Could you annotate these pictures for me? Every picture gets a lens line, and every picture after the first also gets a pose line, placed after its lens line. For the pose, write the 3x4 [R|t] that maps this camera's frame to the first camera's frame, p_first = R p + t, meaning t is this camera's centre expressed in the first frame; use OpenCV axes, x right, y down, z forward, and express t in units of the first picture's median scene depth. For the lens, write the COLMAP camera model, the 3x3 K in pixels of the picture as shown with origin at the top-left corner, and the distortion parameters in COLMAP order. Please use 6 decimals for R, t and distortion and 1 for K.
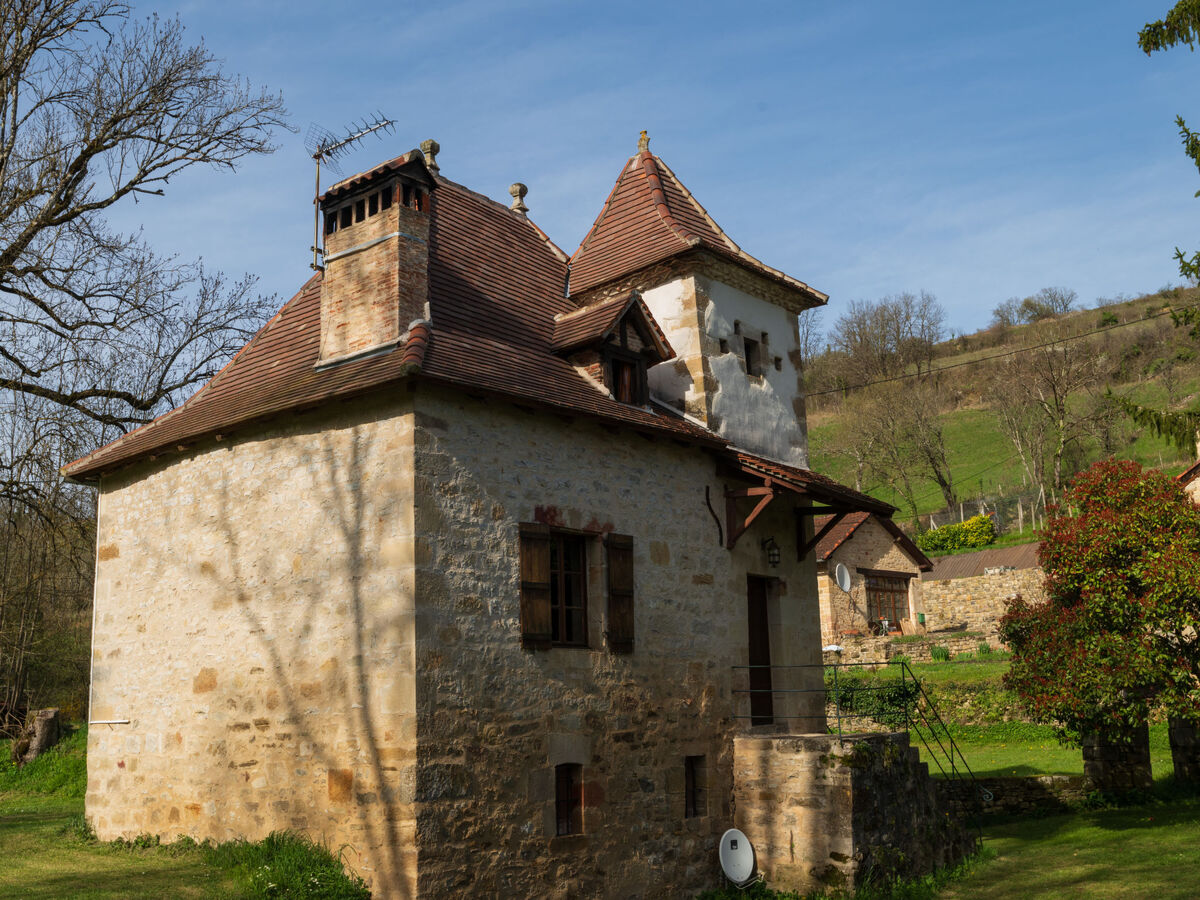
lens RADIAL K [[1320.6, 0, 600.0], [0, 1320.6, 450.0], [0, 0, 1]] dist [0.007957, -0.003810]
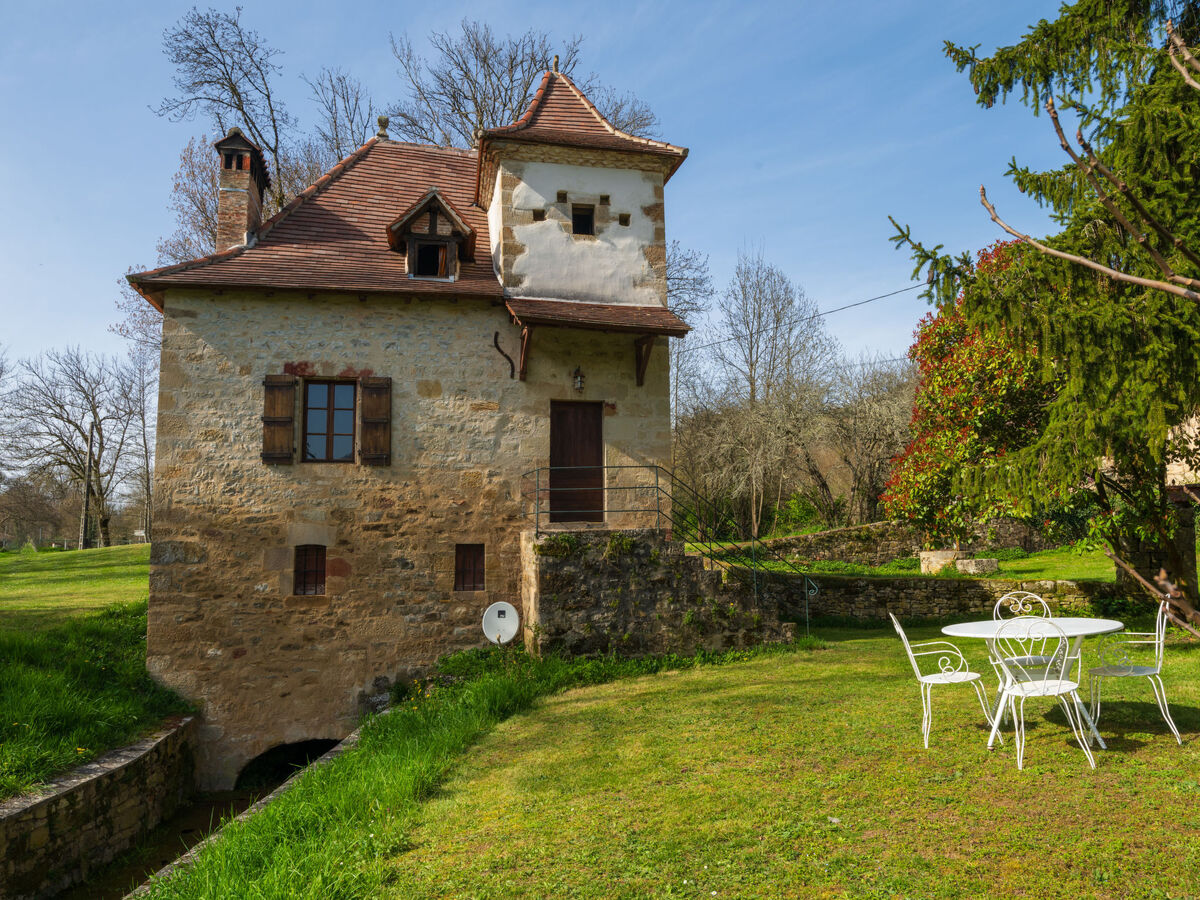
lens RADIAL K [[853.0, 0, 600.0], [0, 853.0, 450.0], [0, 0, 1]] dist [-0.005177, 0.004970]
pose [[0.776127, -0.052470, -0.628390, 0.696605], [0.114950, 0.991607, 0.059177, 0.107623], [0.620011, -0.118163, 0.775645, 0.451212]]
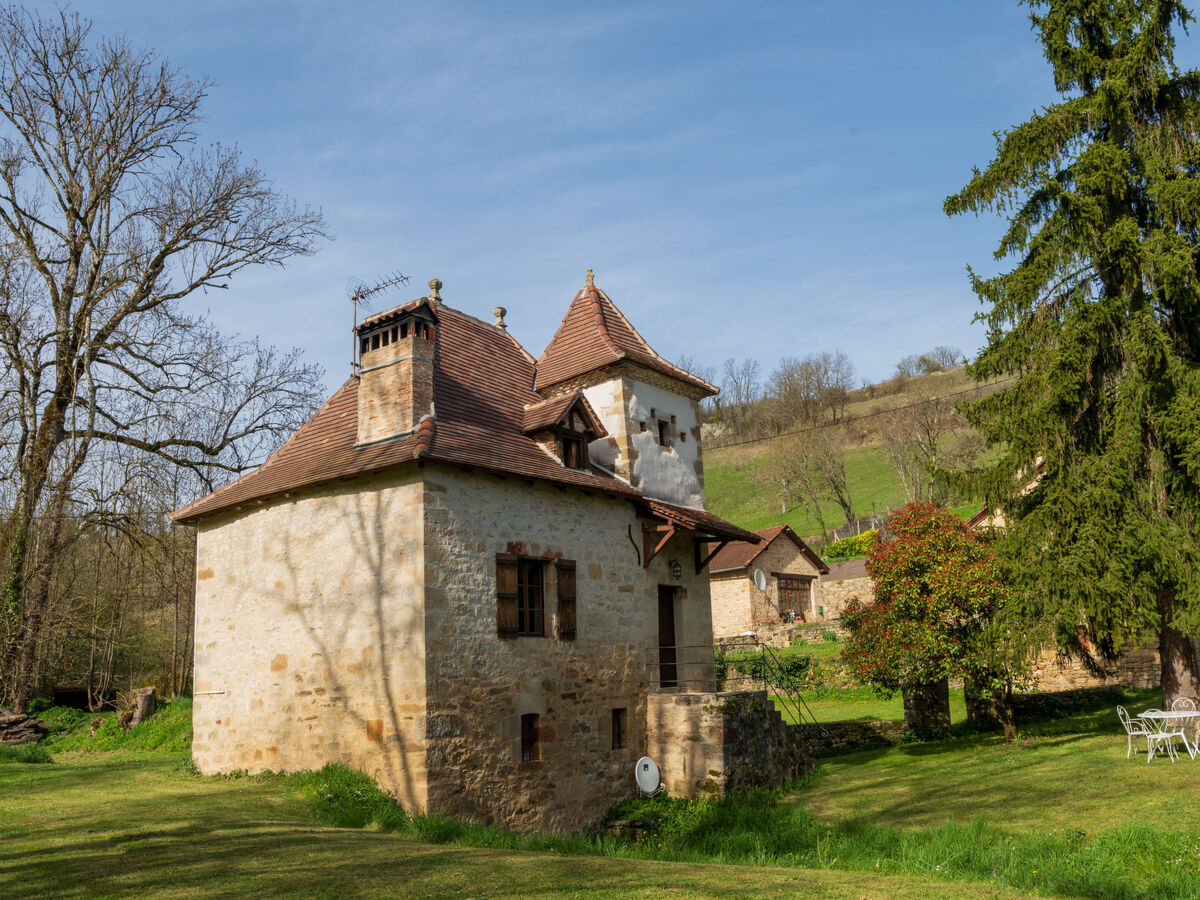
lens RADIAL K [[1081.3, 0, 679.1], [0, 1081.3, 501.7], [0, 0, 1]] dist [0.004706, -0.000122]
pose [[0.996326, -0.002902, 0.085595, 0.035745], [0.000631, 0.999647, 0.026546, -0.031519], [-0.085642, -0.026394, 0.995976, -0.204032]]
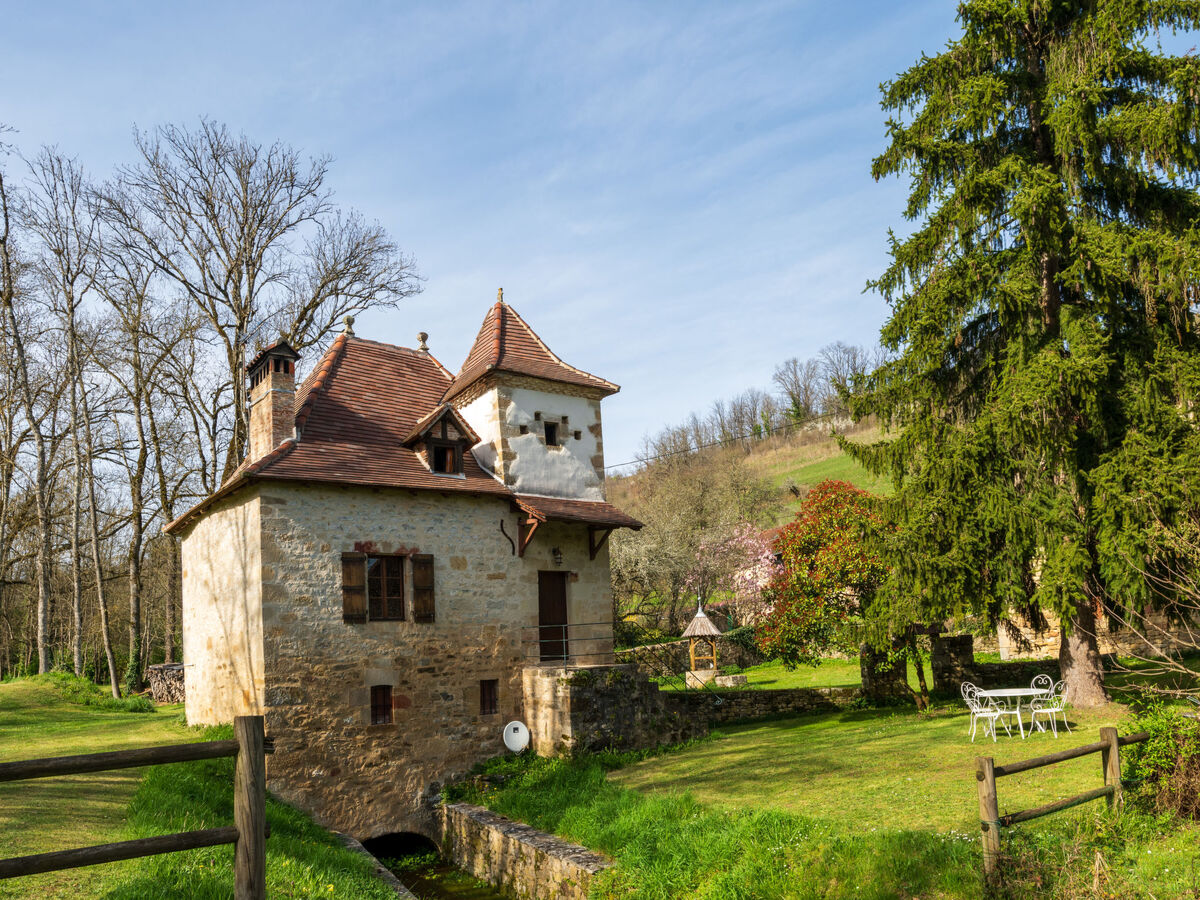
lens RADIAL K [[943.0, 0, 602.5], [0, 943.0, 597.8], [0, 0, 1]] dist [0.010928, -0.000617]
pose [[0.967773, -0.032354, -0.249736, 0.524648], [0.068163, 0.988347, 0.136101, -0.029532], [0.242423, -0.148737, 0.958701, -0.119233]]
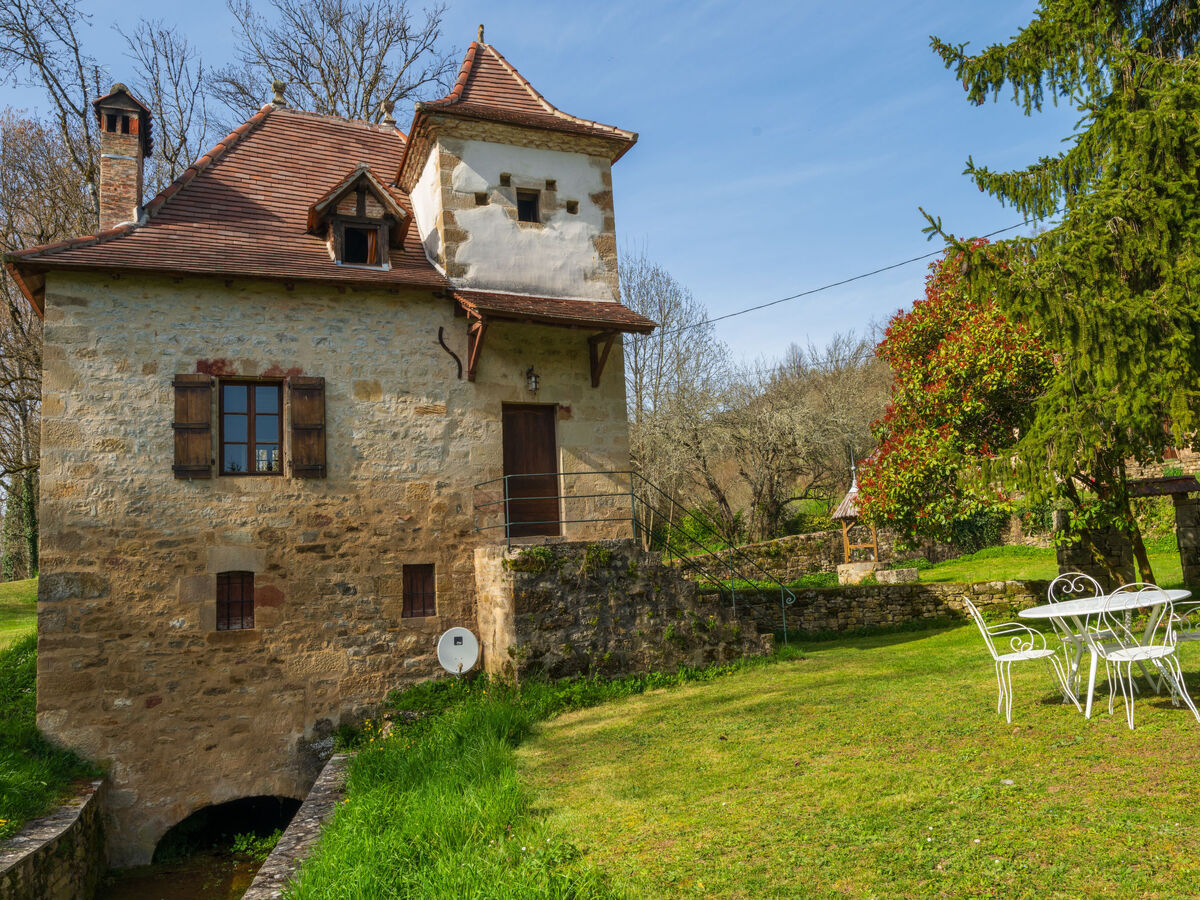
lens RADIAL K [[957.0, 0, 605.1], [0, 957.0, 459.8], [0, 0, 1]] dist [-0.001254, 0.000978]
pose [[0.877940, -0.075209, -0.472827, 0.612662], [0.121274, 0.990310, 0.067660, 0.106801], [0.463157, -0.116744, 0.878554, 0.362901]]
